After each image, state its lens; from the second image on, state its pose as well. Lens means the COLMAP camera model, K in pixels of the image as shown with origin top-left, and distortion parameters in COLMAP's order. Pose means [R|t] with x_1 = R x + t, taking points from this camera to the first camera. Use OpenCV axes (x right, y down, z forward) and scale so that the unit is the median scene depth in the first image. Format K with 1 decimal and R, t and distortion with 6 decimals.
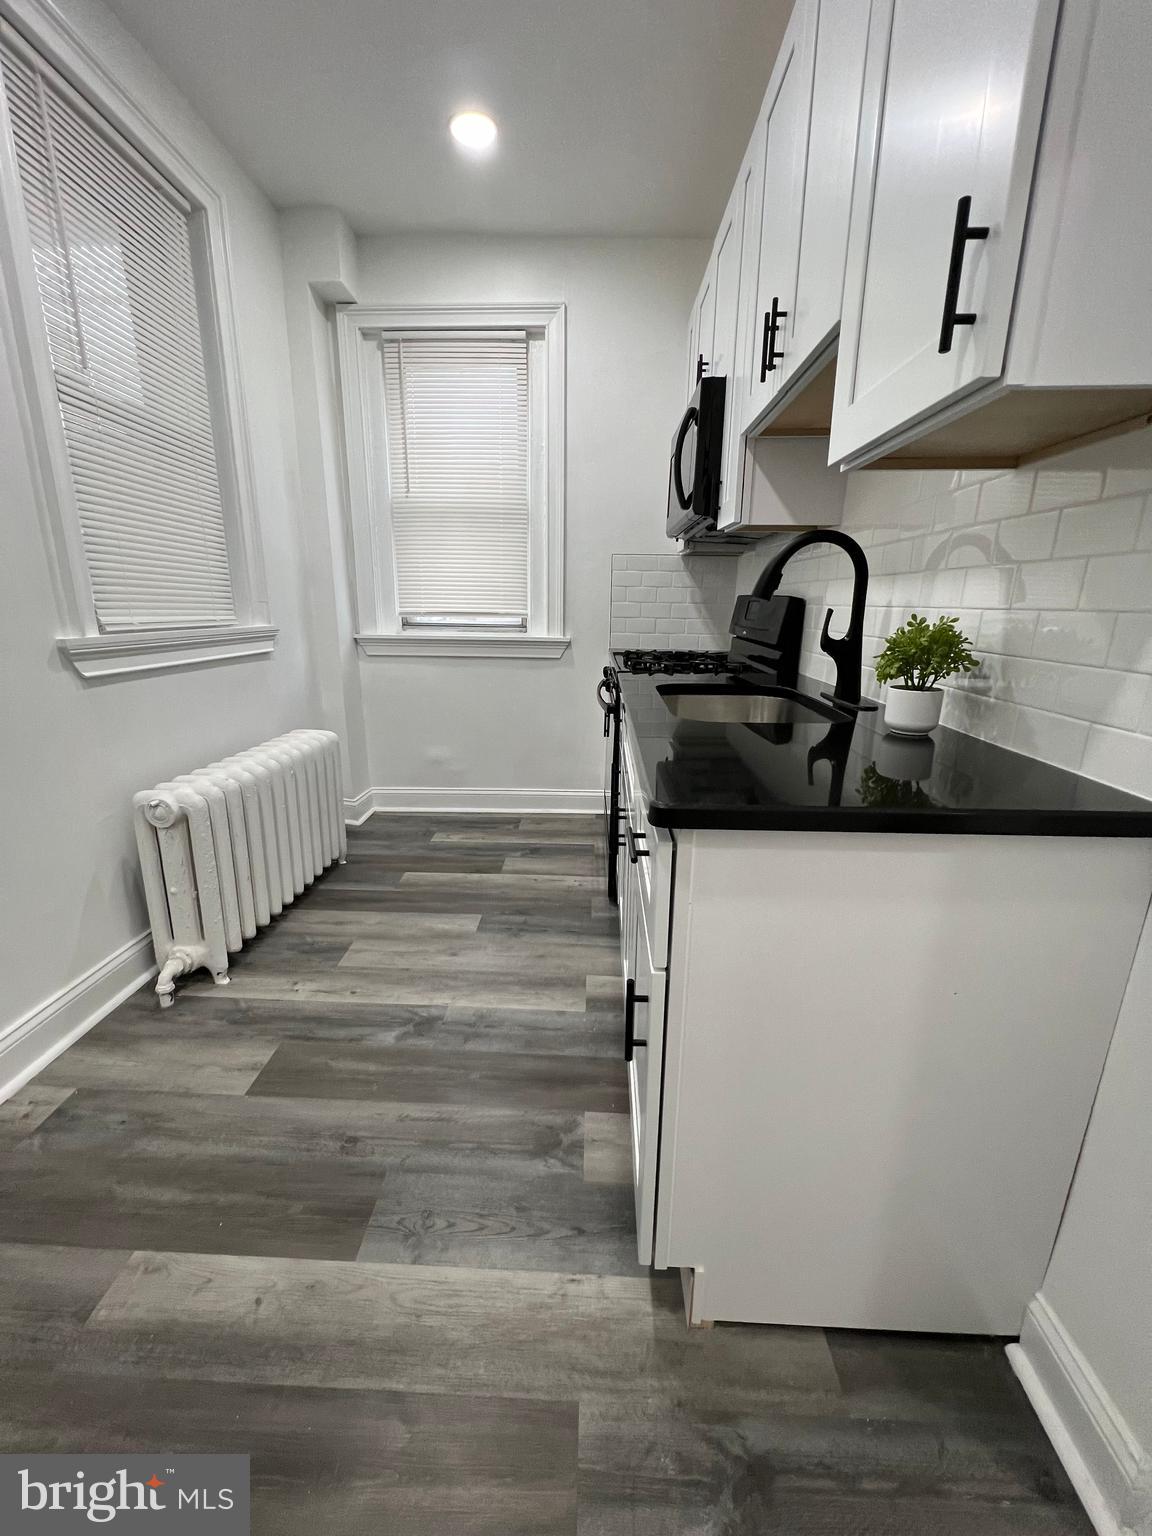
lens RADIAL K [[615.4, 0, 576.6], [0, 615.4, 772.0], [0, 0, 1]] dist [-0.003101, 0.001143]
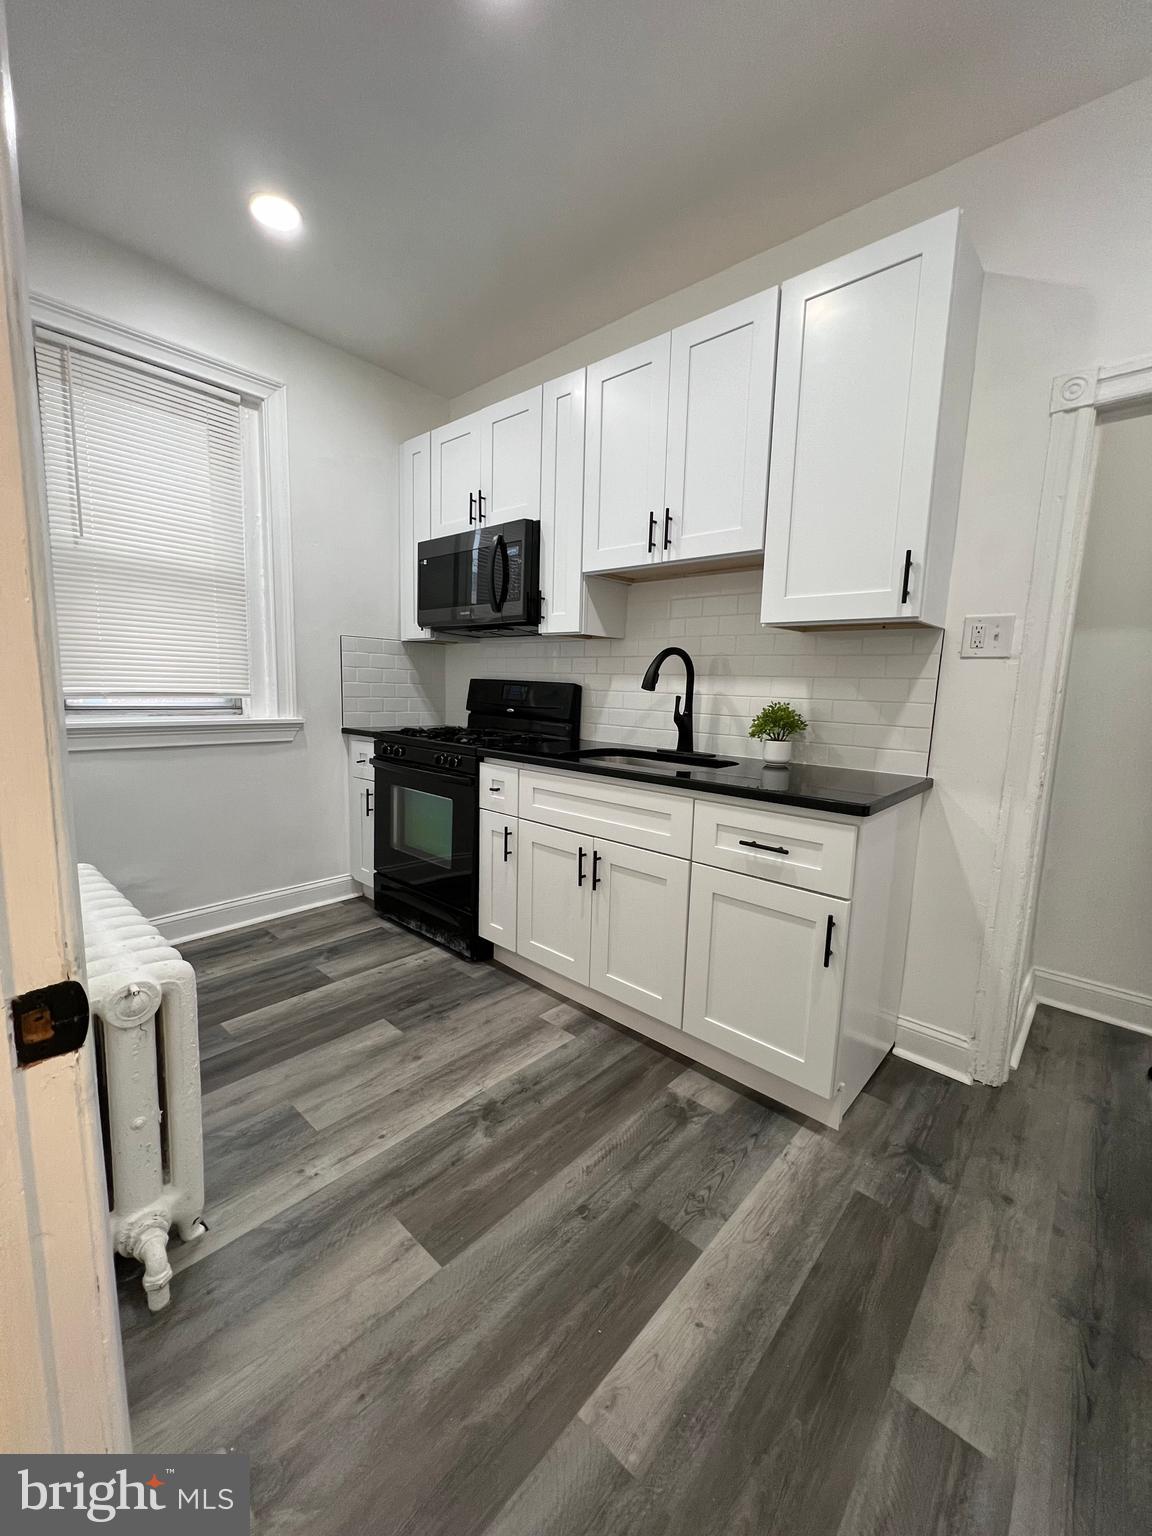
lens RADIAL K [[615.4, 0, 574.2], [0, 615.4, 771.1], [0, 0, 1]] dist [-0.003101, 0.001143]
pose [[0.642540, -0.099183, 0.759806, -1.034907], [0.183173, 0.982720, -0.026621, -0.088534], [-0.744036, 0.156281, 0.649605, 0.222570]]
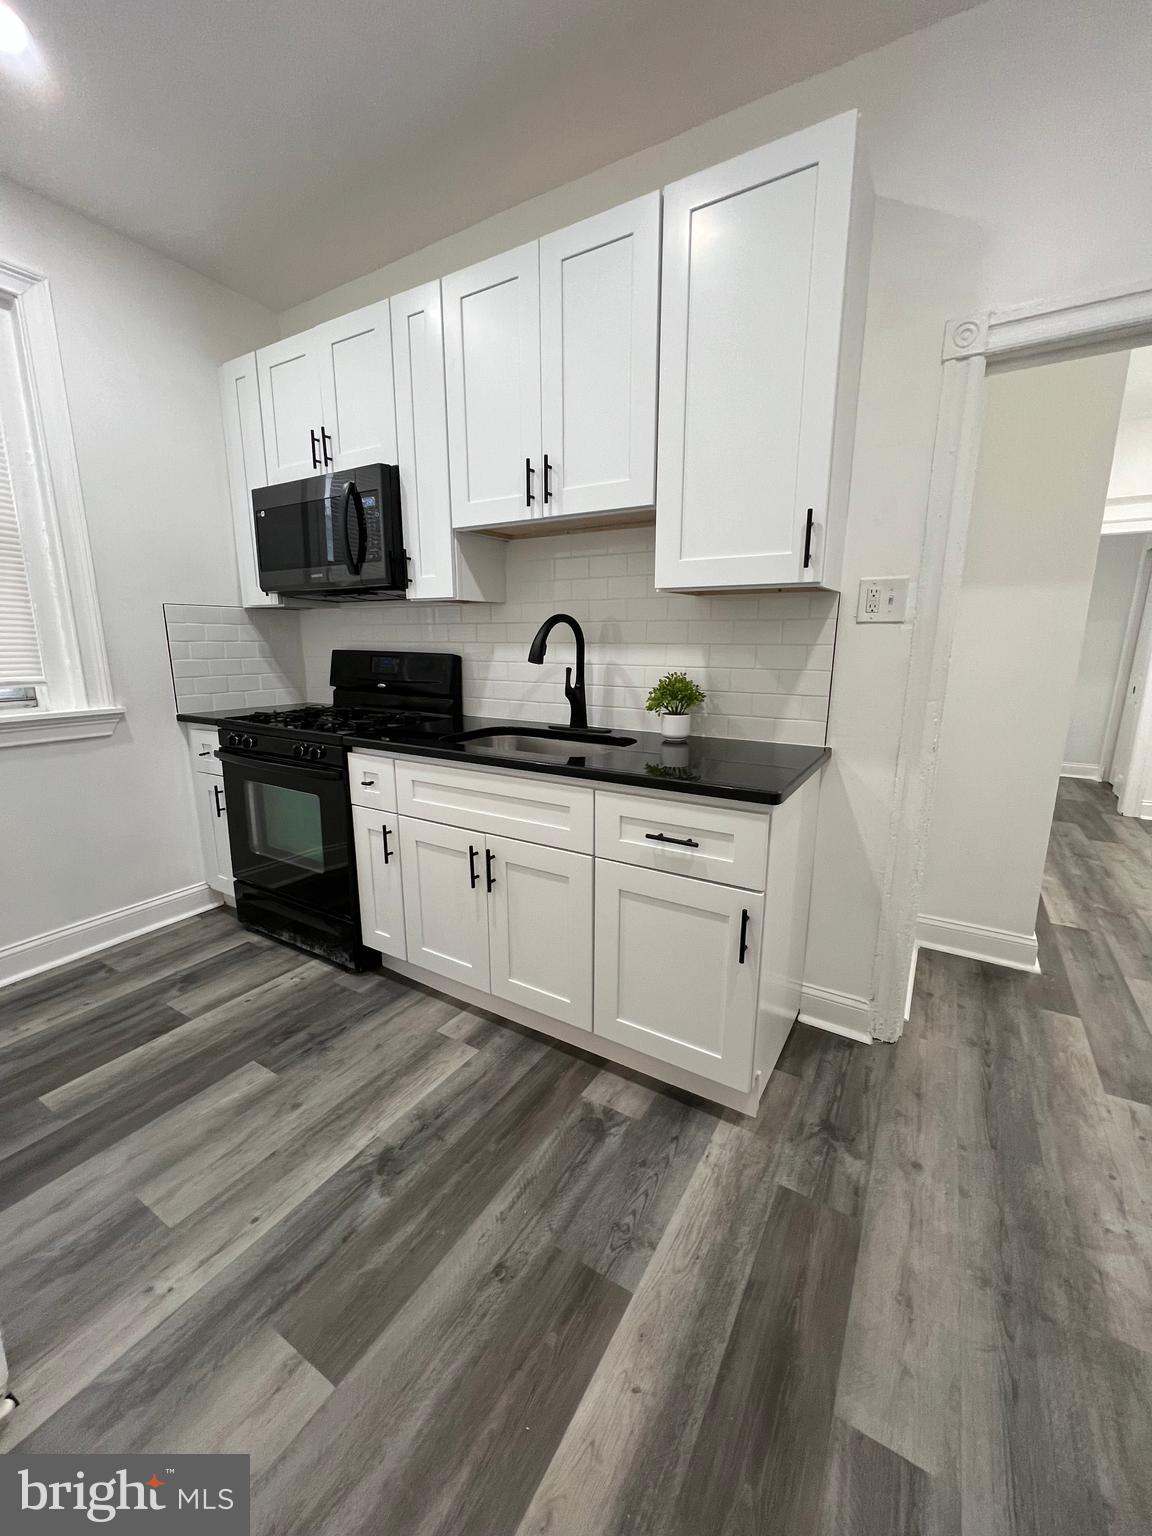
lens RADIAL K [[615.4, 0, 572.8], [0, 615.4, 770.2], [0, 0, 1]] dist [-0.003101, 0.001143]
pose [[0.491443, -0.194270, 0.848966, -0.903544], [0.237097, 0.967828, 0.084220, -0.161345], [-0.838015, 0.159898, 0.521694, 0.301070]]
